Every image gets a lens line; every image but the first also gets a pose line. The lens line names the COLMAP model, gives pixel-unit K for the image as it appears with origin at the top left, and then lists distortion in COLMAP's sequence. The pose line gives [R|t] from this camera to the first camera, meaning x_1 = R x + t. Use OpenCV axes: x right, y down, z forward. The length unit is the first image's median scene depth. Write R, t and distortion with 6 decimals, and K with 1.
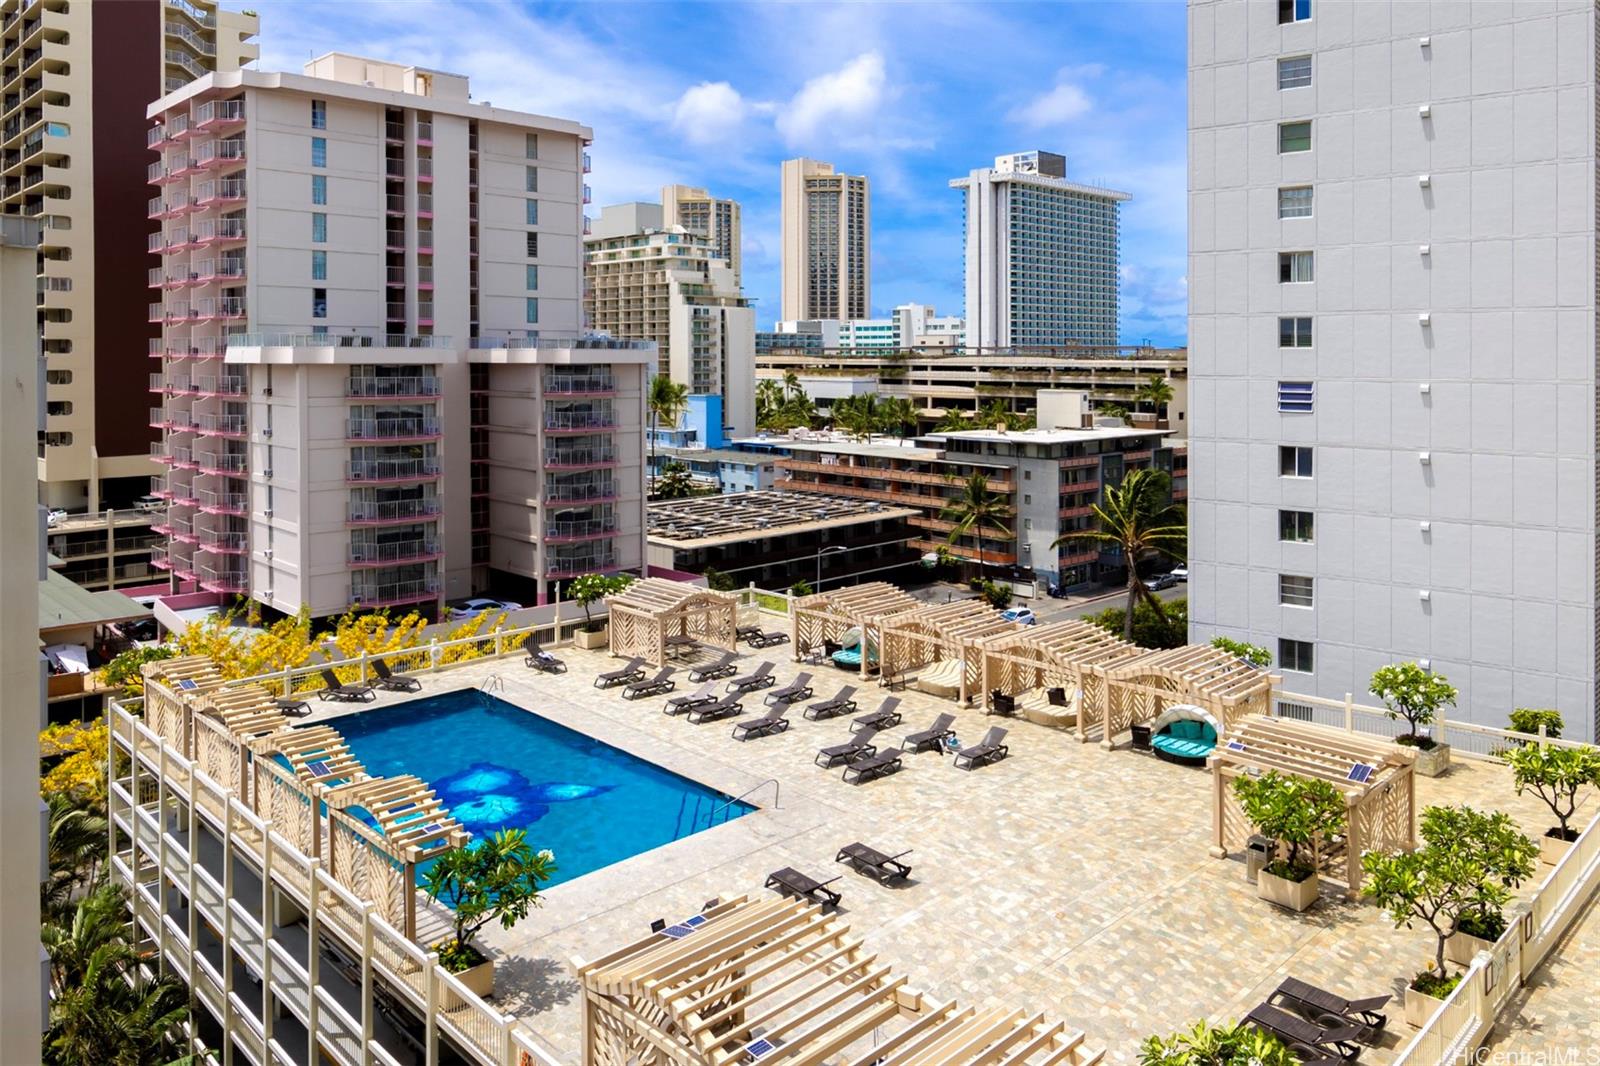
lens RADIAL K [[649.9, 0, 643.7], [0, 649.9, 298.3], [0, 0, 1]] dist [0.000579, 0.000019]
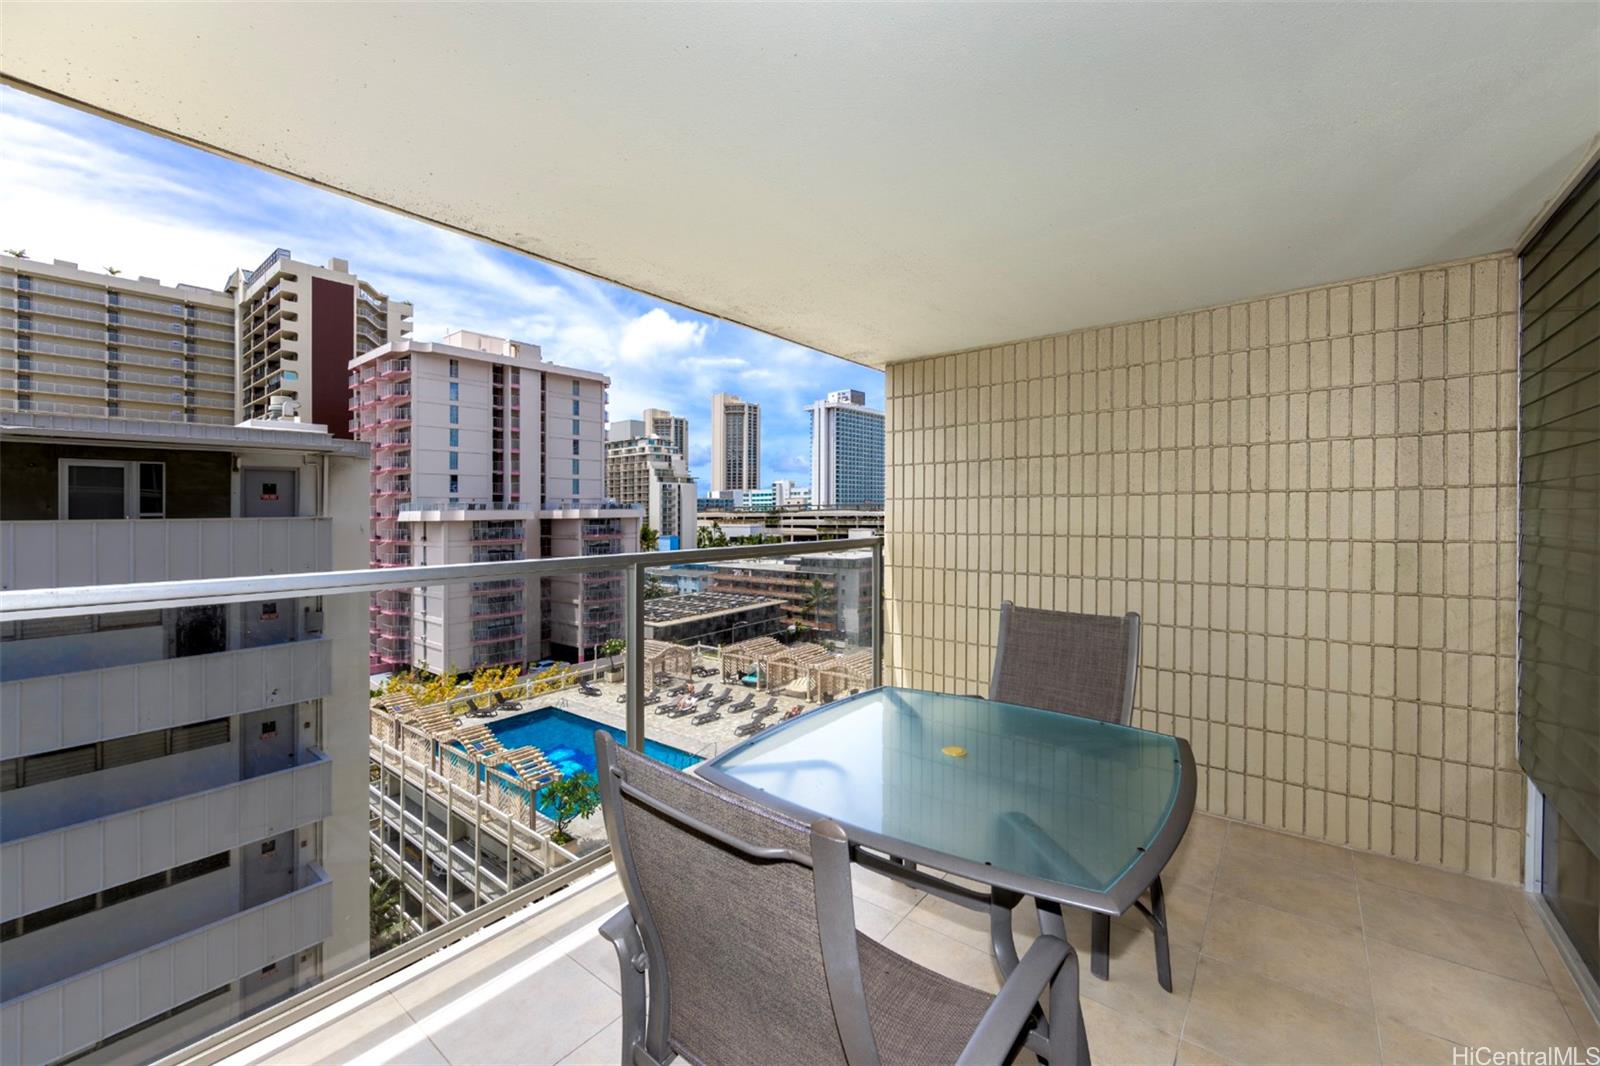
lens RADIAL K [[636.5, 0, 801.2], [0, 636.5, 518.7], [0, 0, 1]] dist [0.000306, 0.000018]
pose [[0.906636, -0.028941, 0.420919, -0.309768], [-0.005824, 0.996691, 0.081074, -0.032341], [-0.421873, -0.075956, 0.903468, -0.664862]]
